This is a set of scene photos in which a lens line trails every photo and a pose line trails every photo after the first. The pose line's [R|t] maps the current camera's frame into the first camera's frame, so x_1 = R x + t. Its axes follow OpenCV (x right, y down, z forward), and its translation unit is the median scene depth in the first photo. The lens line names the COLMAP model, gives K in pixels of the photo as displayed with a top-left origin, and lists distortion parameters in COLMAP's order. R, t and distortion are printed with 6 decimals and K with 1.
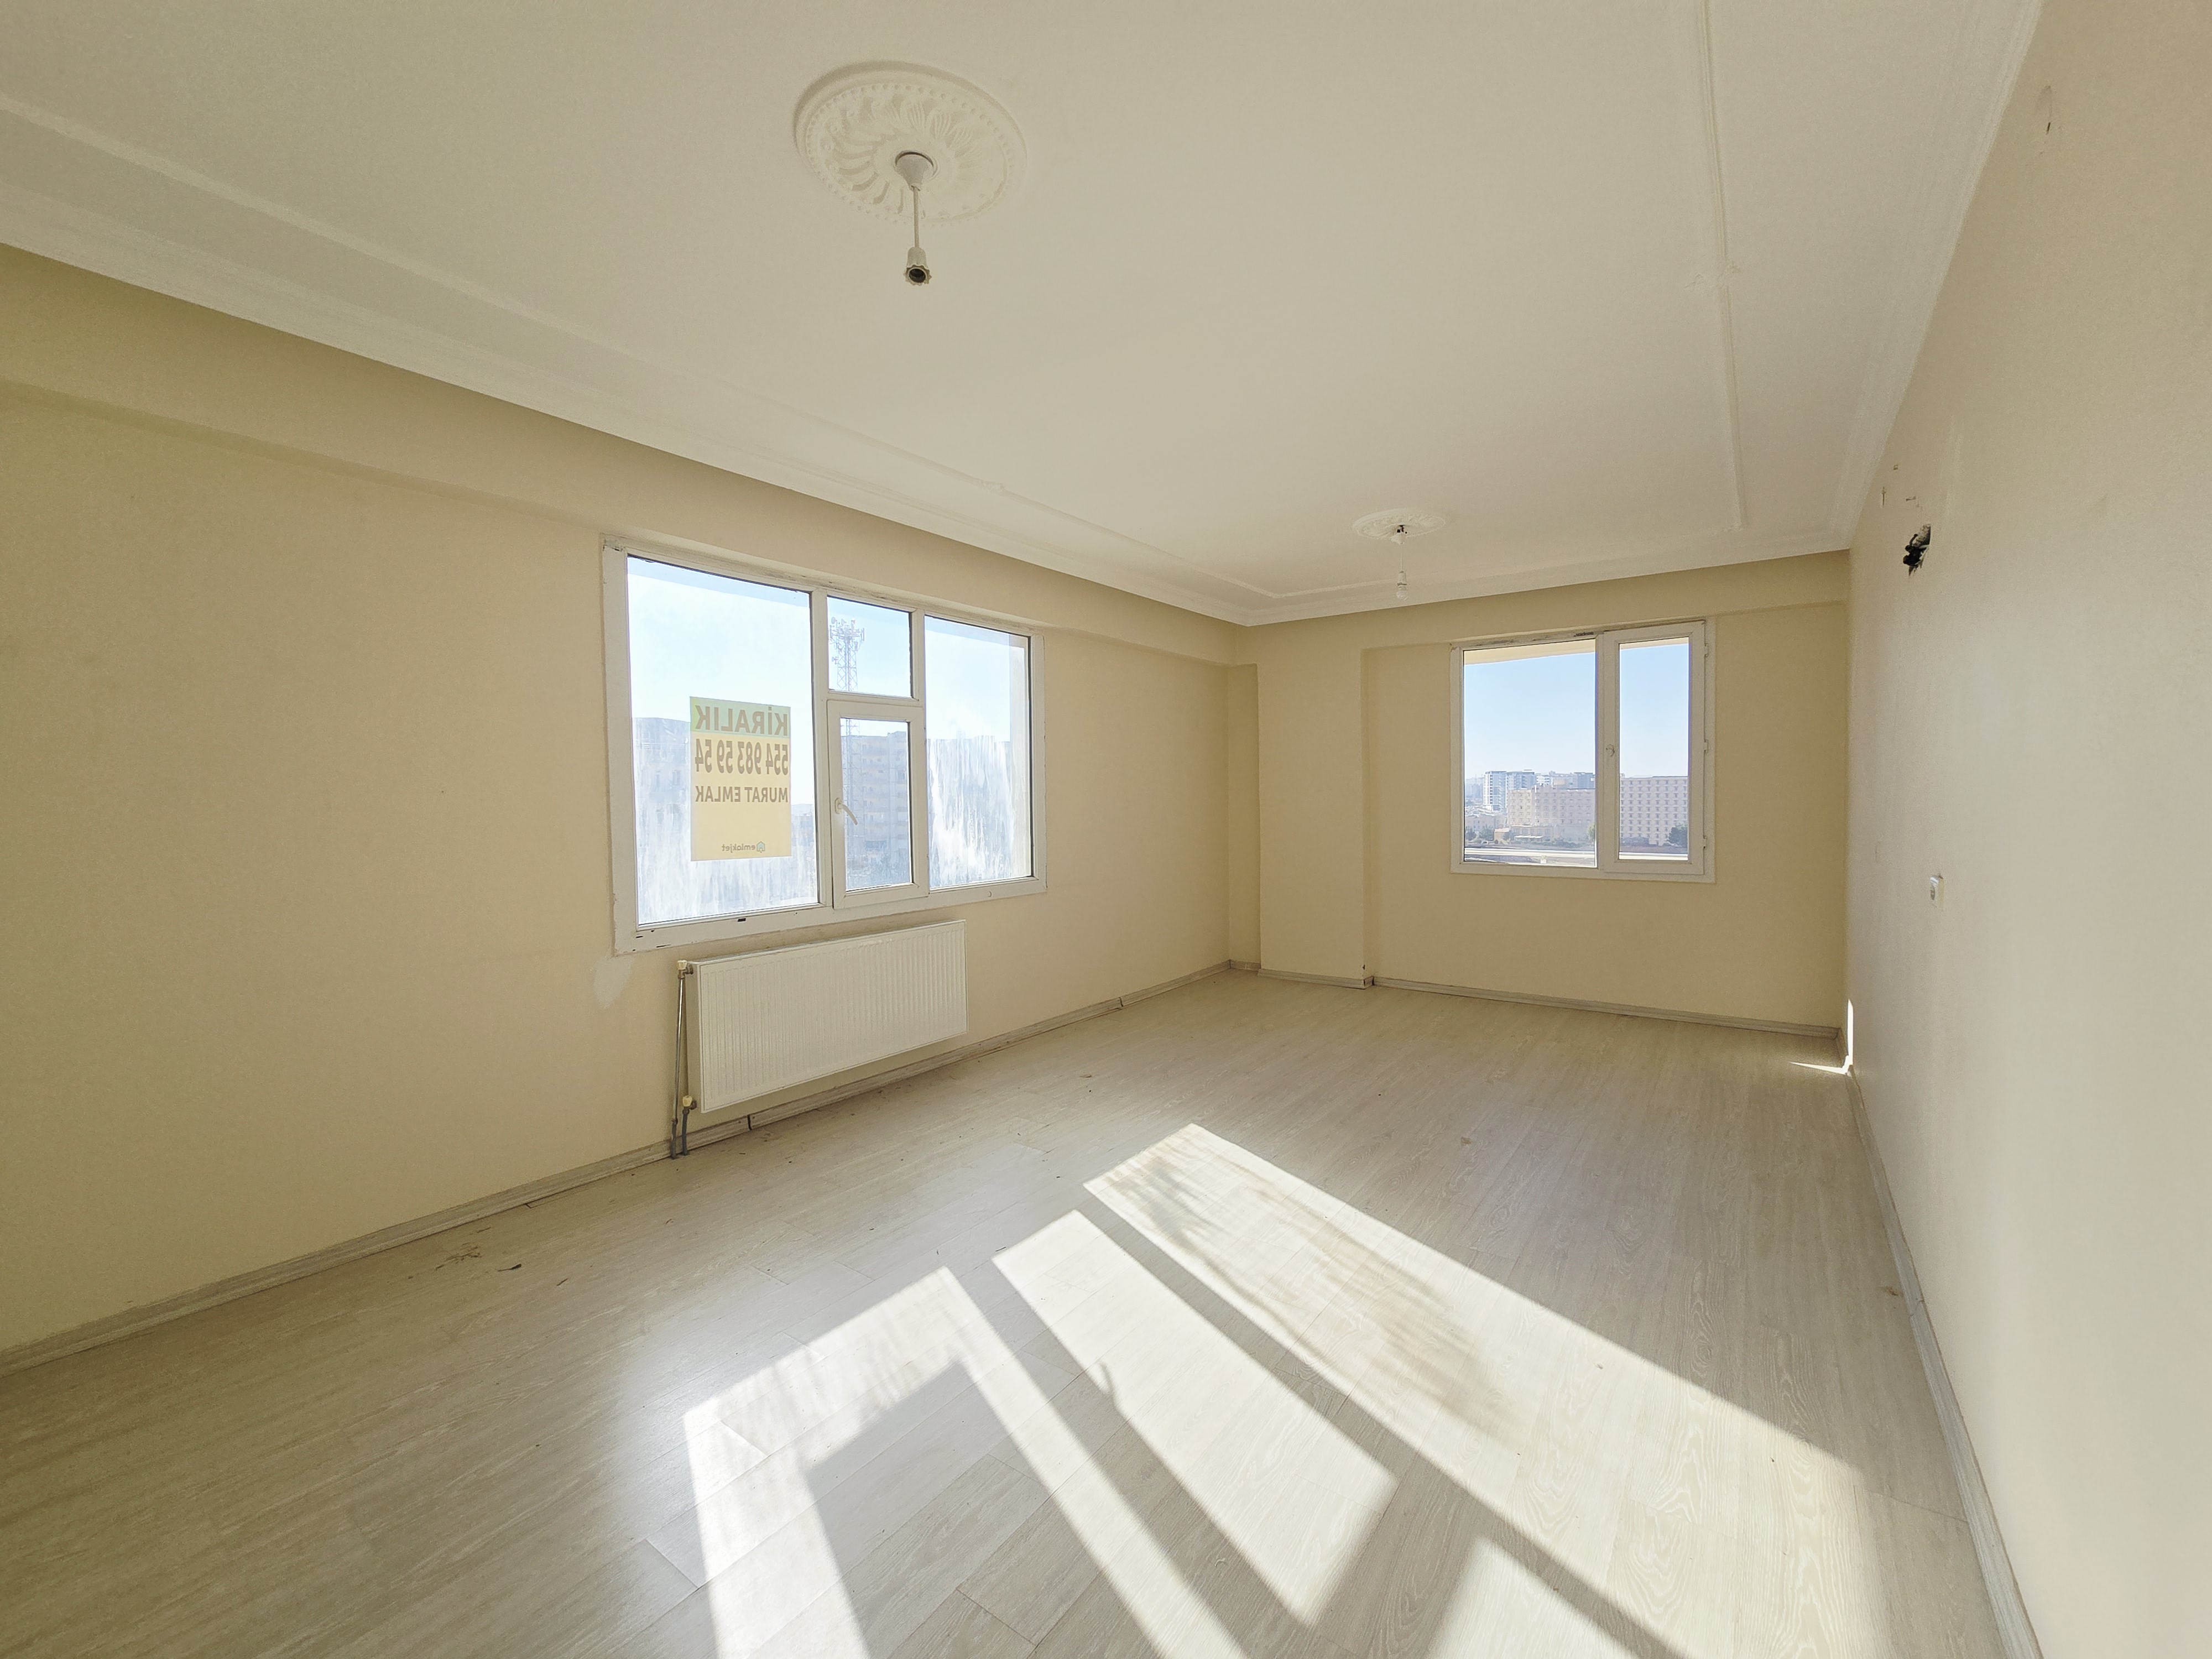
lens RADIAL K [[902.6, 0, 1114.4], [0, 902.6, 821.8], [0, 0, 1]] dist [-0.003565, 0.000891]
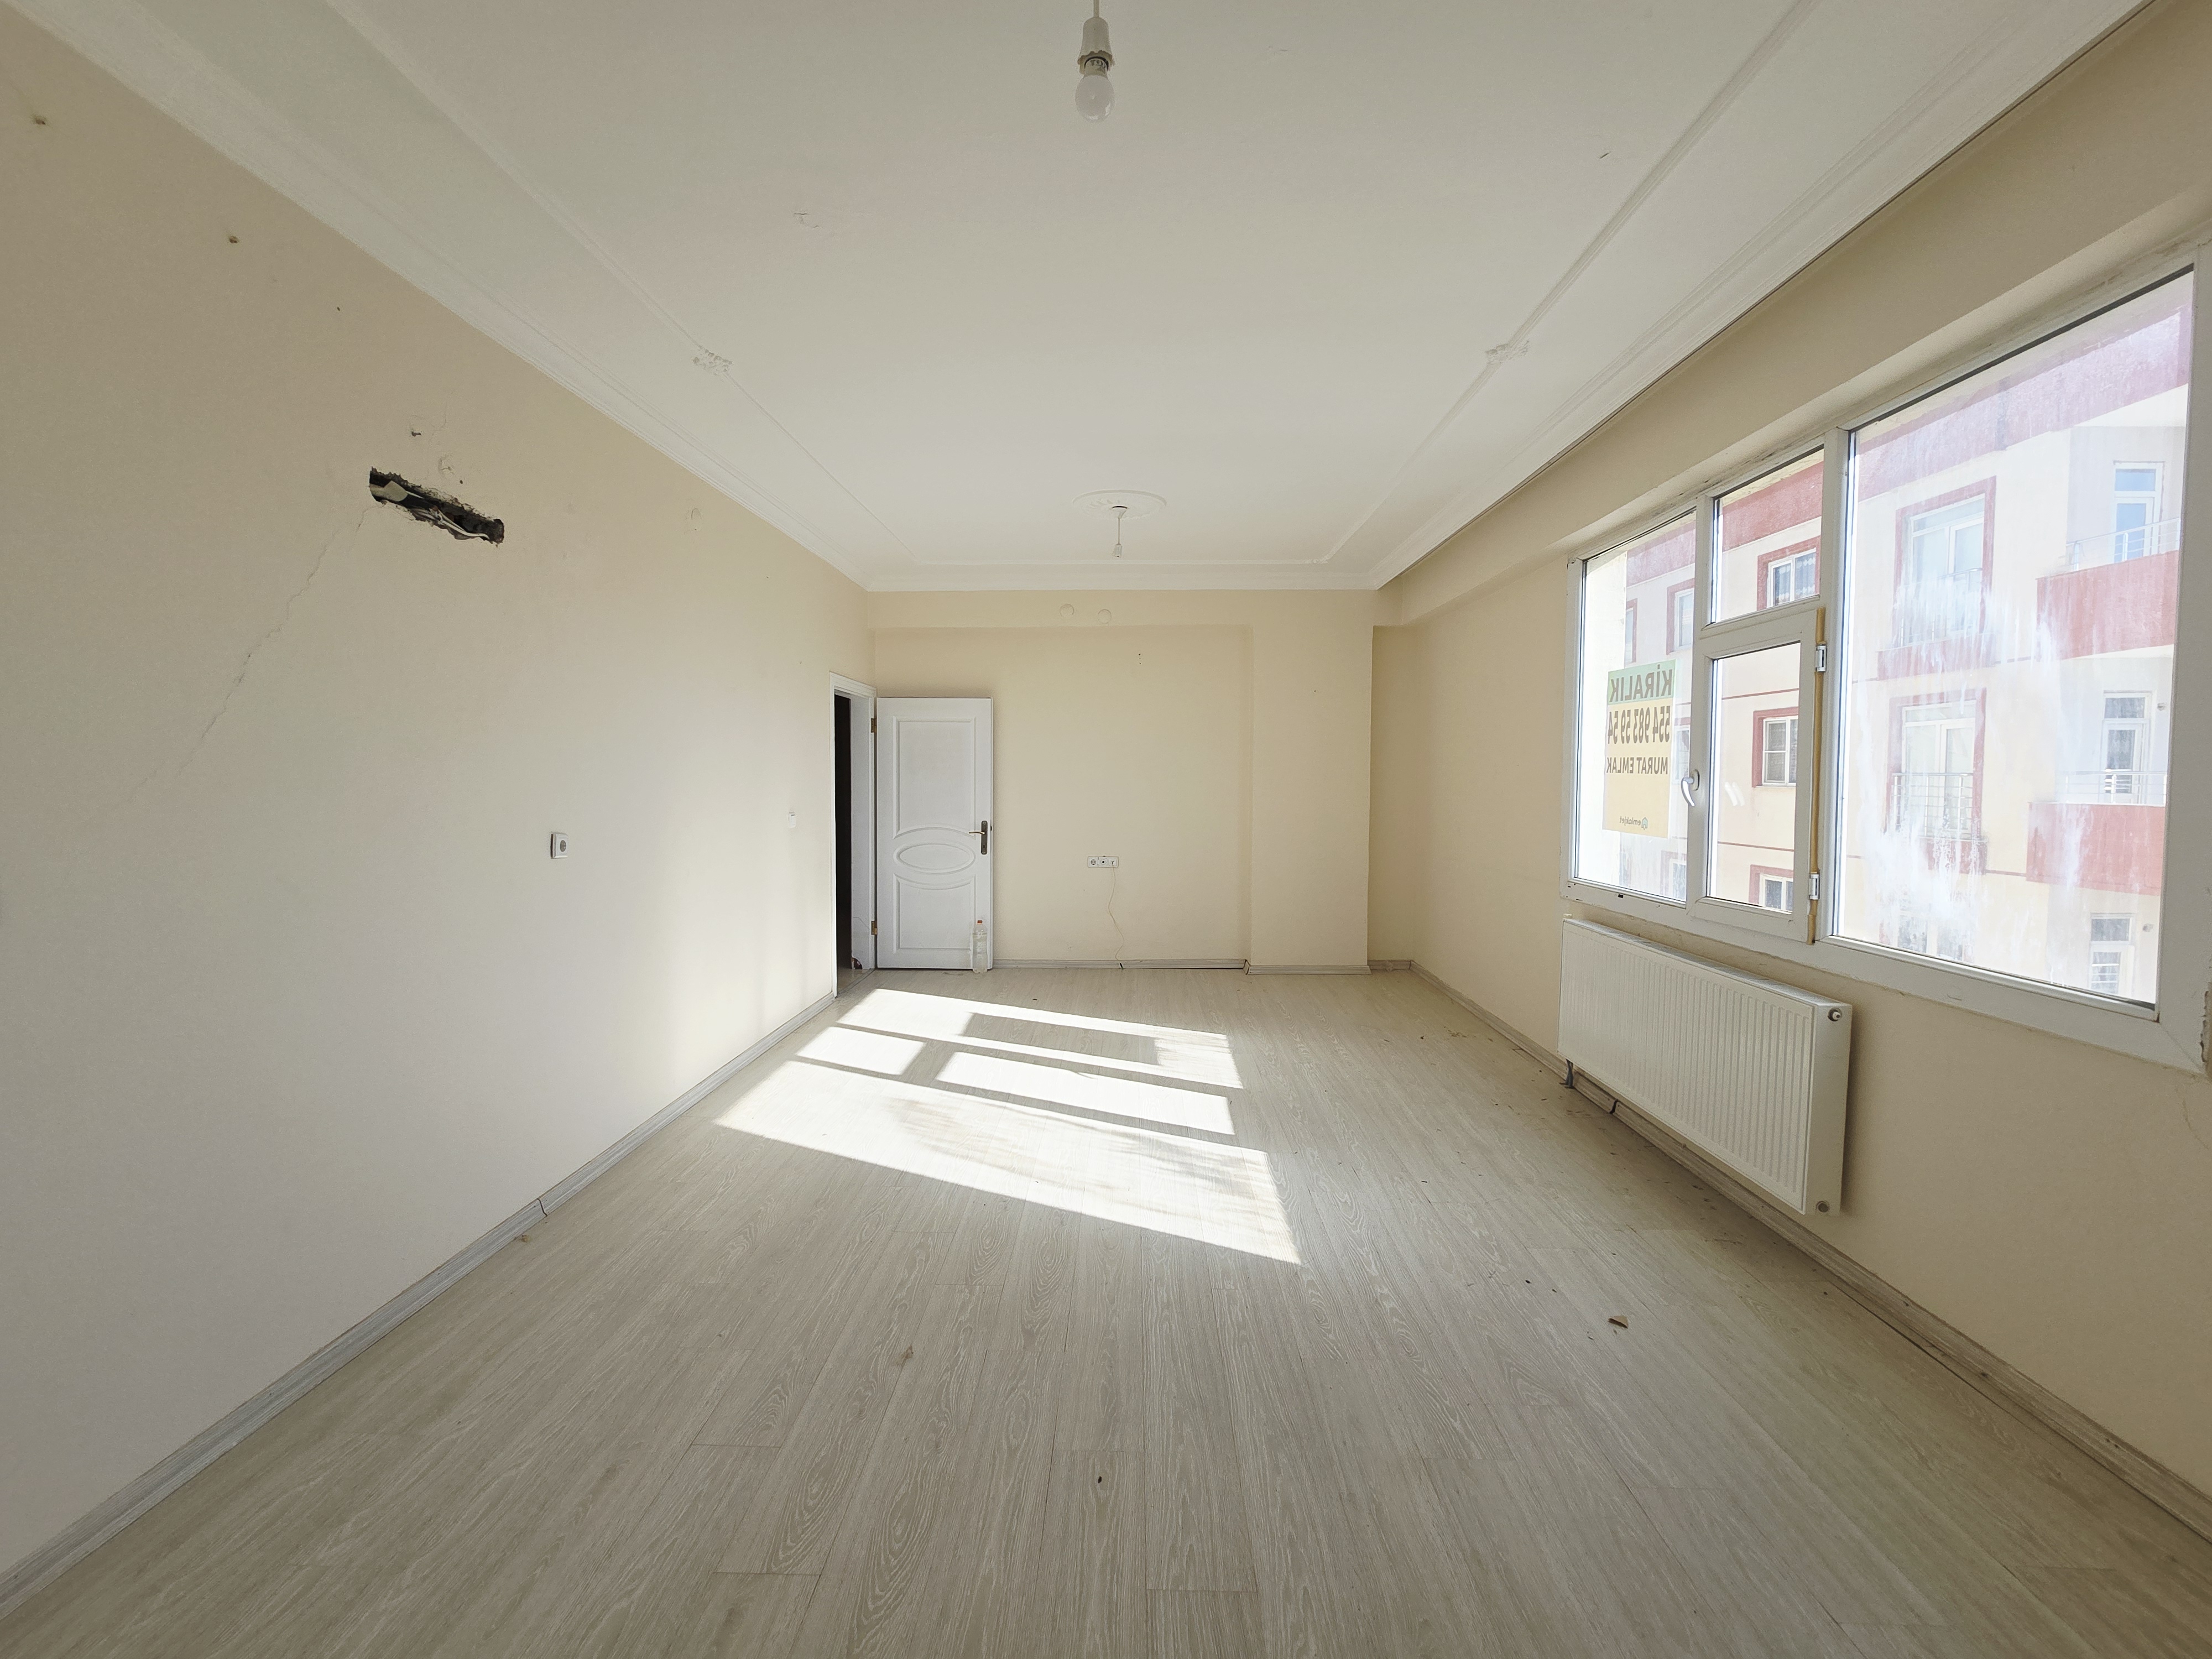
lens RADIAL K [[902.6, 0, 1097.1], [0, 902.6, 810.9], [0, 0, 1]] dist [-0.003565, 0.000891]
pose [[-0.836711, 0.029474, -0.546851, 0.586620], [-0.010274, 0.997530, 0.069485, -0.043344], [0.547548, 0.063758, -0.834342, 1.511298]]
